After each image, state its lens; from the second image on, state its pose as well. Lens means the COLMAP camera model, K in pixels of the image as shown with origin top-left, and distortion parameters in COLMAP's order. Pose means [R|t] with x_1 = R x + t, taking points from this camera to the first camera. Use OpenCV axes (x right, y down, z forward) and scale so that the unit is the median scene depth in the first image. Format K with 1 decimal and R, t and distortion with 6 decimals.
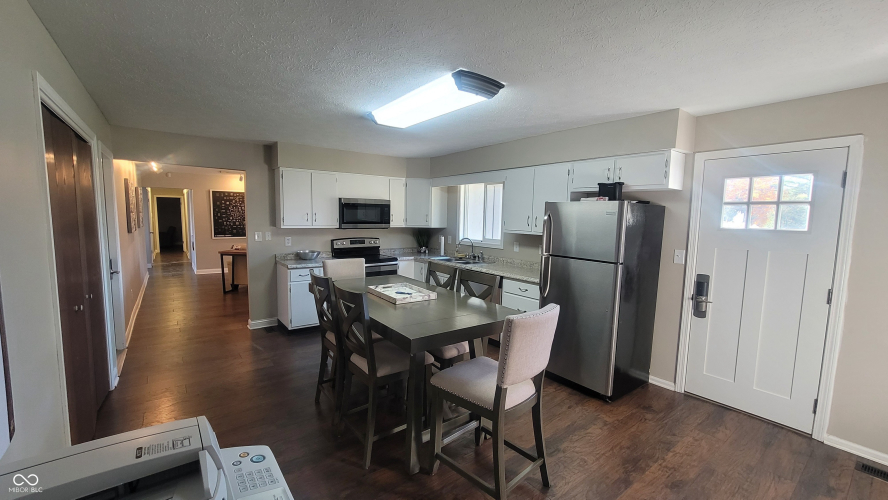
lens RADIAL K [[361.3, 0, 443.0], [0, 361.3, 252.0], [0, 0, 1]] dist [0.000606, 0.000050]
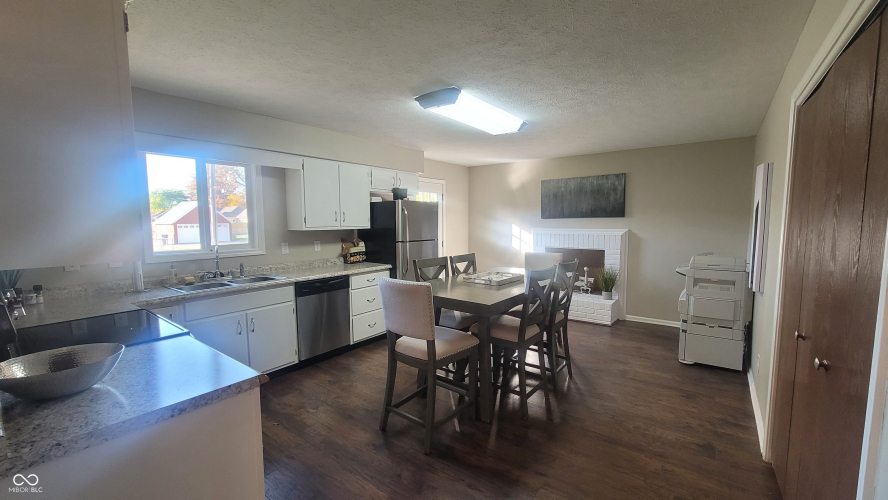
lens RADIAL K [[361.3, 0, 443.3], [0, 361.3, 249.3], [0, 0, 1]] dist [0.000606, 0.000050]
pose [[-0.276329, -0.110117, 0.954734, -0.828578], [0.090260, 0.986050, 0.139853, -0.112979], [-0.956815, 0.124820, -0.262535, 1.033900]]
